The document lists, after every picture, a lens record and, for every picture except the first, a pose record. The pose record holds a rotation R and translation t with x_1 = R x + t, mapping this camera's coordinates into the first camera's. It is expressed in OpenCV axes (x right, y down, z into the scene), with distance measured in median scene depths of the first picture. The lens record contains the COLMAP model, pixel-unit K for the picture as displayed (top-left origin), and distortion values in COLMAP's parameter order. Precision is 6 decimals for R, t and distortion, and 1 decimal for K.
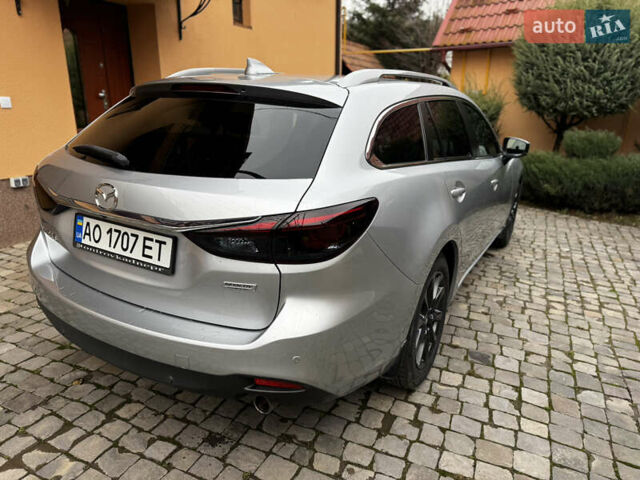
lens RADIAL K [[462.0, 0, 317.9], [0, 462.0, 238.8], [0, 0, 1]] dist [0.002305, -0.005307]
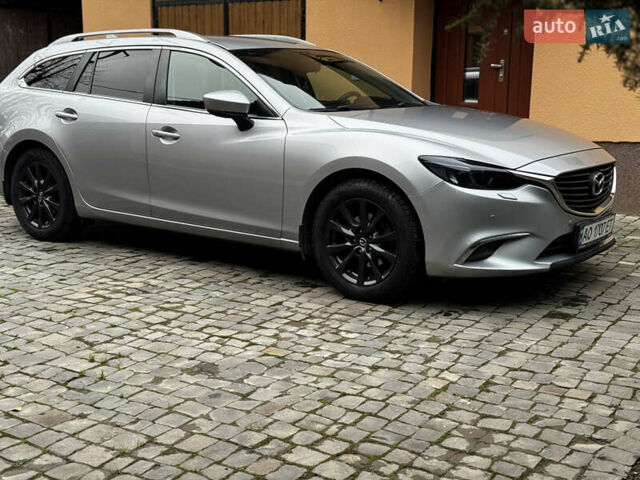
lens RADIAL K [[893.3, 0, 316.9], [0, 893.3, 242.3], [0, 0, 1]] dist [0.147774, -0.108104]
pose [[-0.131137, 0.143787, -0.980881, 2.052430], [-0.294719, 0.939038, 0.177055, -0.315775], [0.946543, 0.312302, -0.080766, 1.453558]]
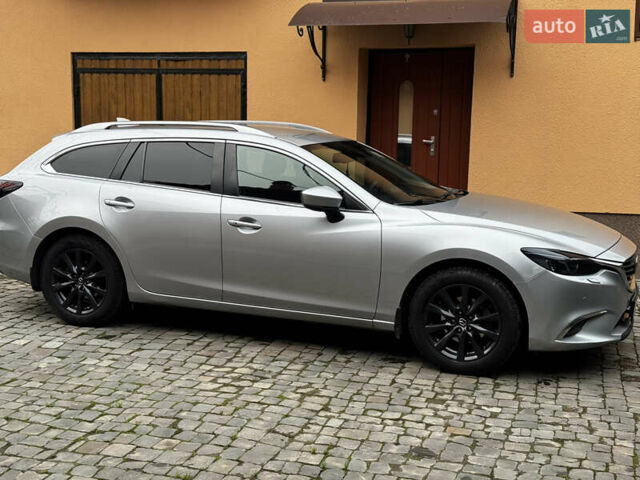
lens RADIAL K [[893.3, 0, 316.9], [0, 893.3, 242.3], [0, 0, 1]] dist [0.147774, -0.108104]
pose [[0.144028, 0.106597, -0.983816, 2.193168], [-0.297924, 0.952726, 0.059614, -0.237982], [0.943662, 0.284516, 0.168977, 0.817381]]
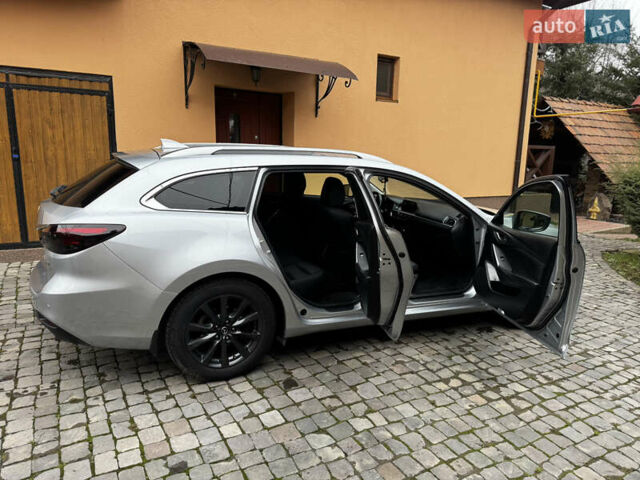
lens RADIAL K [[453.7, 0, 320.0], [0, 453.7, 240.0], [0, 0, 1]] dist [0.048922, -0.062040]
pose [[0.816768, 0.117780, -0.564817, 0.791107], [-0.183282, 0.981201, -0.060432, -0.034537], [0.547082, 0.152879, 0.823000, 0.034215]]
